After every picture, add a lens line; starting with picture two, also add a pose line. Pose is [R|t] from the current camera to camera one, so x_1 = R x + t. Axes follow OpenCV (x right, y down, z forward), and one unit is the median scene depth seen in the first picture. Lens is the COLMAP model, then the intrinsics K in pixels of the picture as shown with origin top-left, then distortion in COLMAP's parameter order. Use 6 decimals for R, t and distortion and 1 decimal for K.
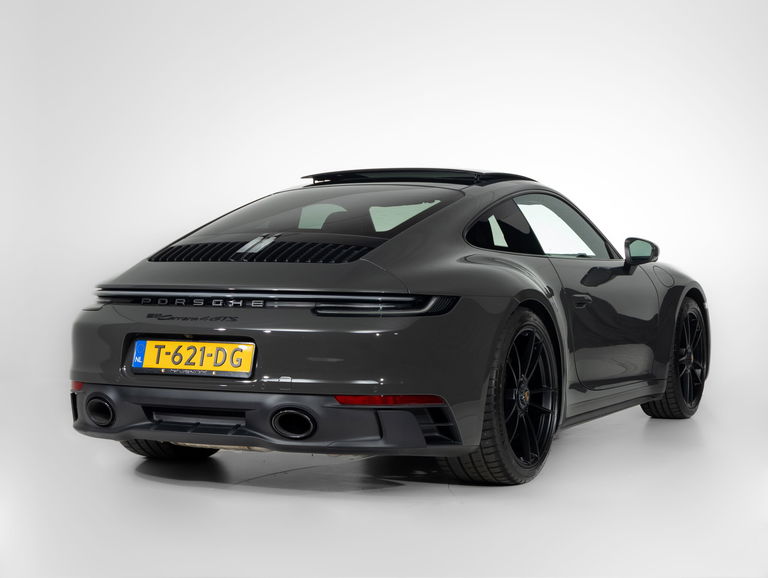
lens RADIAL K [[765.3, 0, 383.8], [0, 765.3, 291.3], [0, 0, 1]] dist [-0.020480, 0.000000]
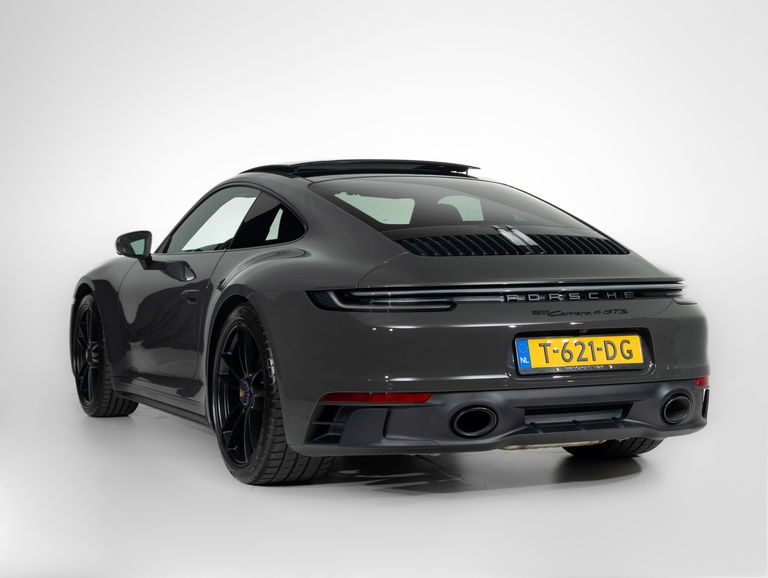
lens RADIAL K [[785.7, 0, 383.8], [0, 785.7, 286.1], [0, 0, 1]] dist [-0.017278, 0.000000]
pose [[0.937487, -0.049786, 0.344441, -0.816334], [0.049938, 0.998717, 0.008437, -0.019372], [-0.344419, 0.009291, 0.938770, 0.148135]]
